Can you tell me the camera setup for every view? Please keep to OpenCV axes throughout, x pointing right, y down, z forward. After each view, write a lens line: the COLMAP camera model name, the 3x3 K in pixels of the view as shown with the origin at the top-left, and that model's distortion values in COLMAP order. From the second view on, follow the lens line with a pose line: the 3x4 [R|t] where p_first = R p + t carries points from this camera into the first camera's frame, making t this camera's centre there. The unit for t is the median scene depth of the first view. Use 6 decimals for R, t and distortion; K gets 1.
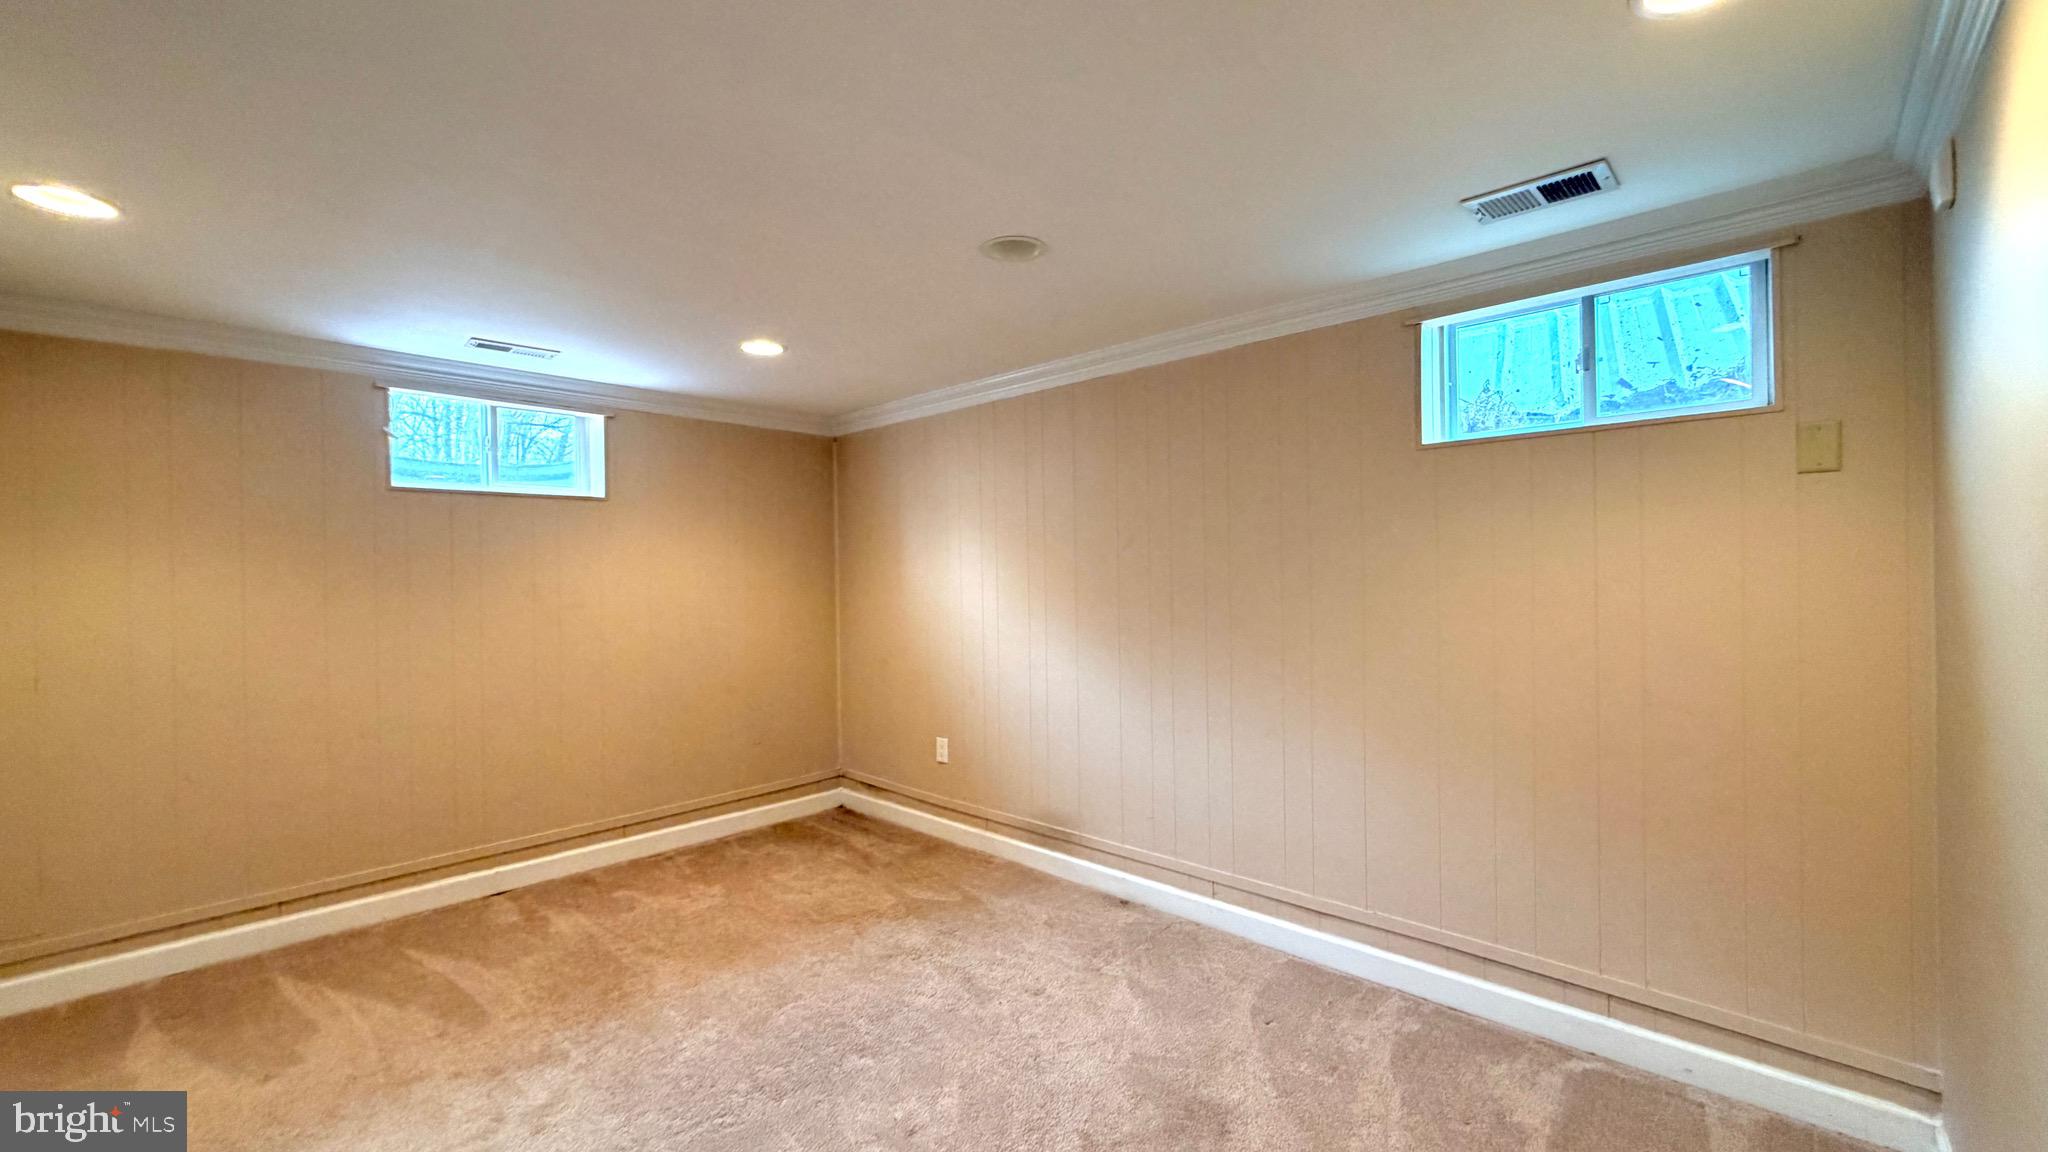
lens RADIAL K [[815.1, 0, 1023.4], [0, 815.1, 576.6], [0, 0, 1]] dist [-0.000673, 0.000206]
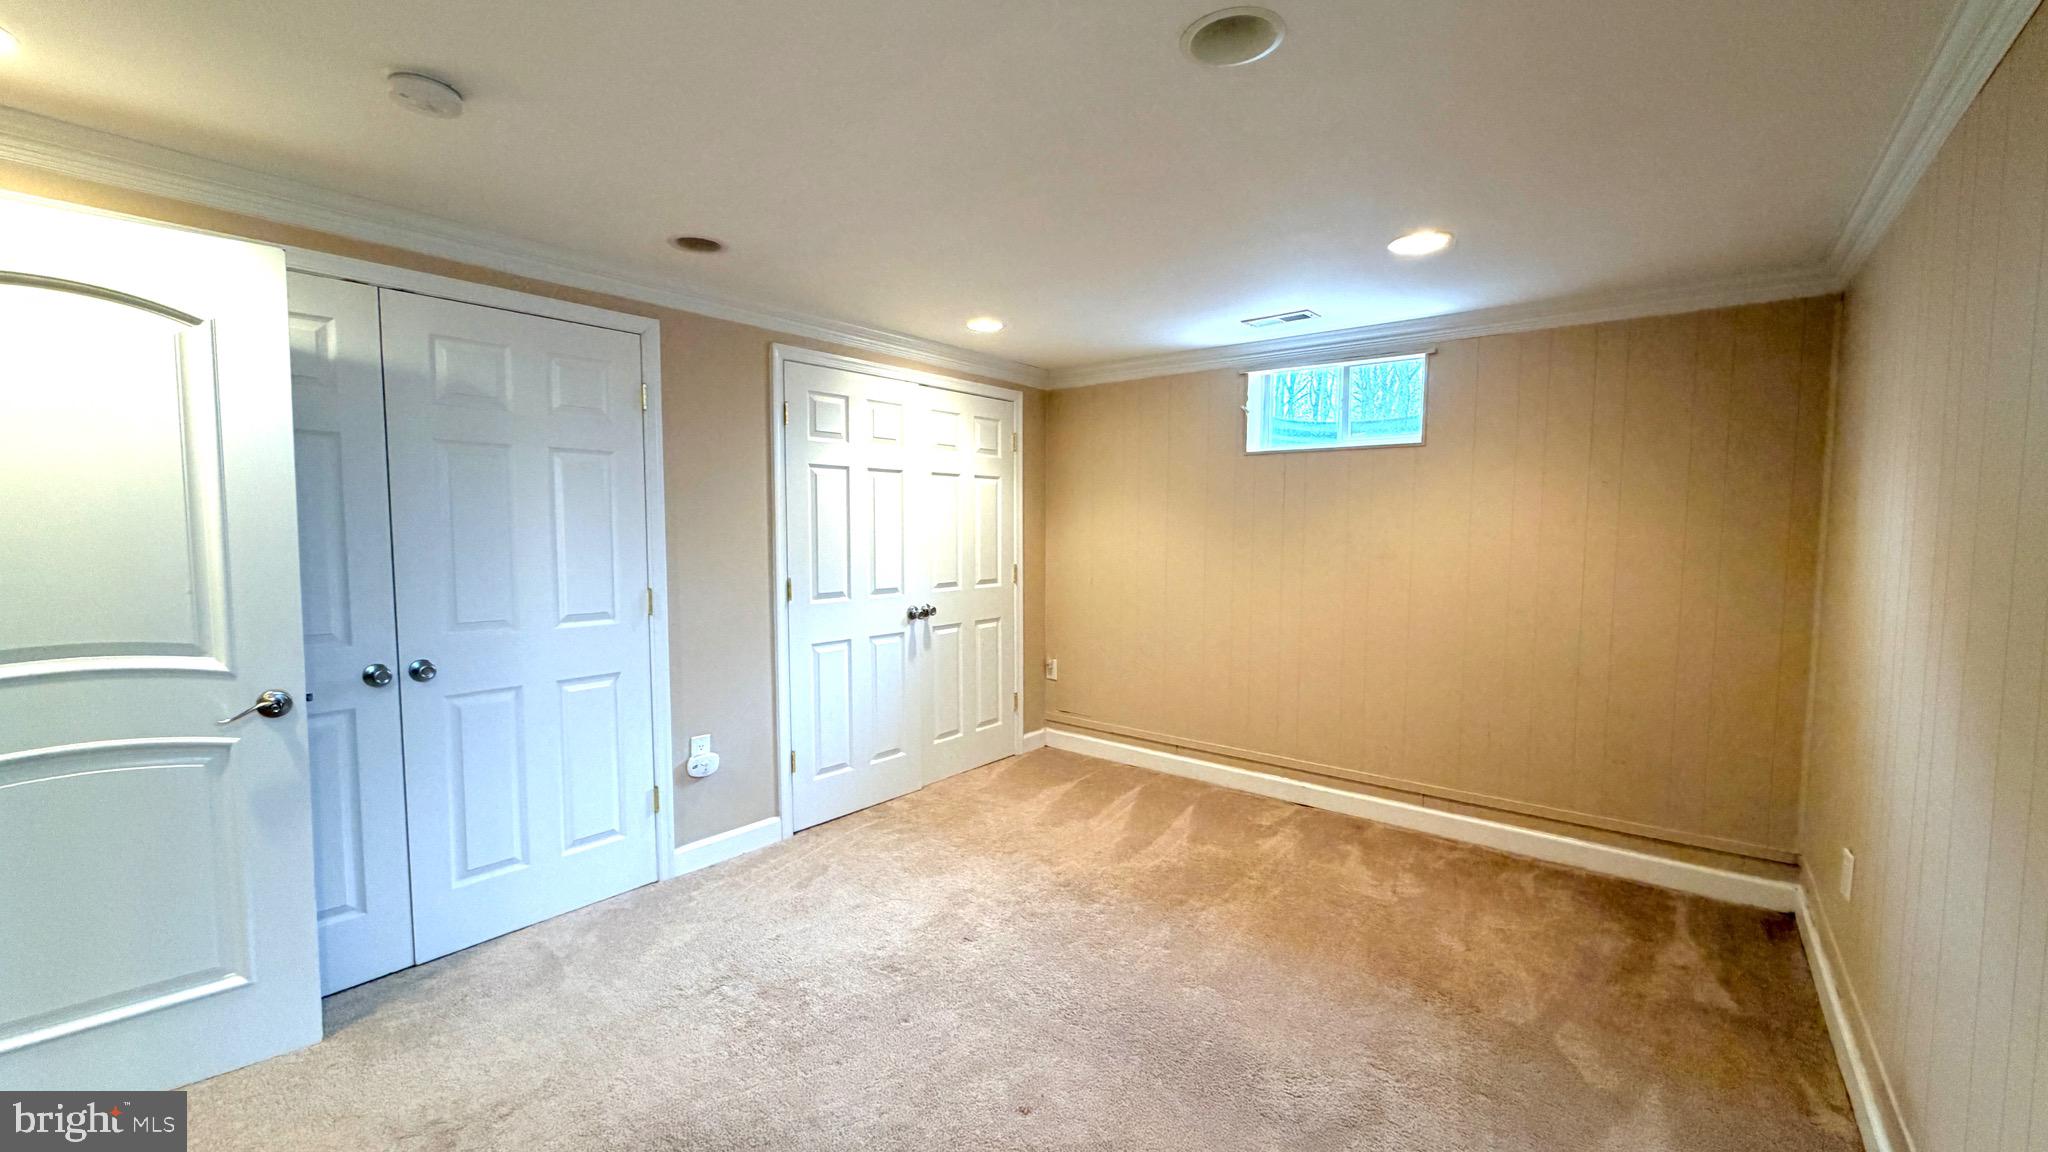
lens RADIAL K [[815.1, 0, 1021.9], [0, 815.1, 580.2], [0, 0, 1]] dist [-0.000673, 0.000206]
pose [[0.072411, 0.078554, -0.994277, 0.438839], [-0.013898, 0.996876, 0.077747, -0.006482], [0.997278, 0.008189, 0.073277, 0.532146]]
